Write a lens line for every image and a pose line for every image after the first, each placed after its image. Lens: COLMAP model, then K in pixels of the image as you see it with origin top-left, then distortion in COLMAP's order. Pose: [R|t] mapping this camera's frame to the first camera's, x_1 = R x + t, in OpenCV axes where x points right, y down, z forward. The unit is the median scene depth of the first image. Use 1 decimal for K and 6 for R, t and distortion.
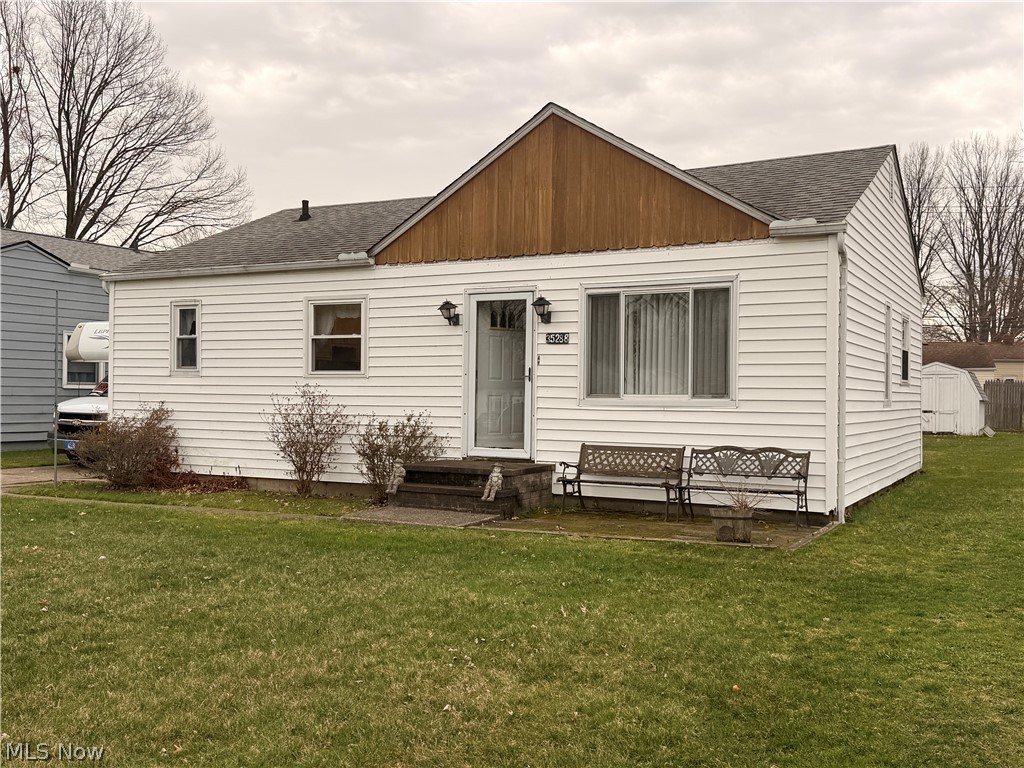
lens RADIAL K [[1019.1, 0, 510.6], [0, 1019.1, 392.8], [0, 0, 1]] dist [0.058942, 0.000000]
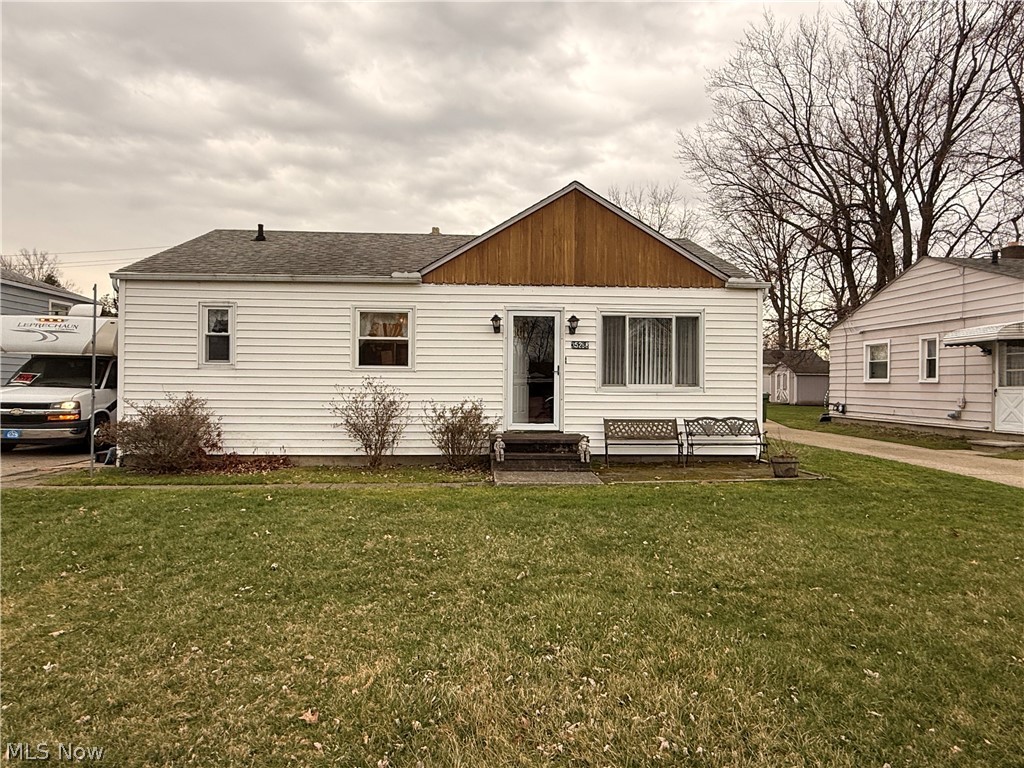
lens RADIAL K [[612.5, 0, 513.4], [0, 612.5, 380.6], [0, 0, 1]] dist [-0.017472, 0.008912]
pose [[0.847675, -0.005160, 0.530490, -0.466661], [0.000293, 0.999957, 0.009259, -0.011192], [-0.530515, -0.007693, 0.847641, 0.305893]]
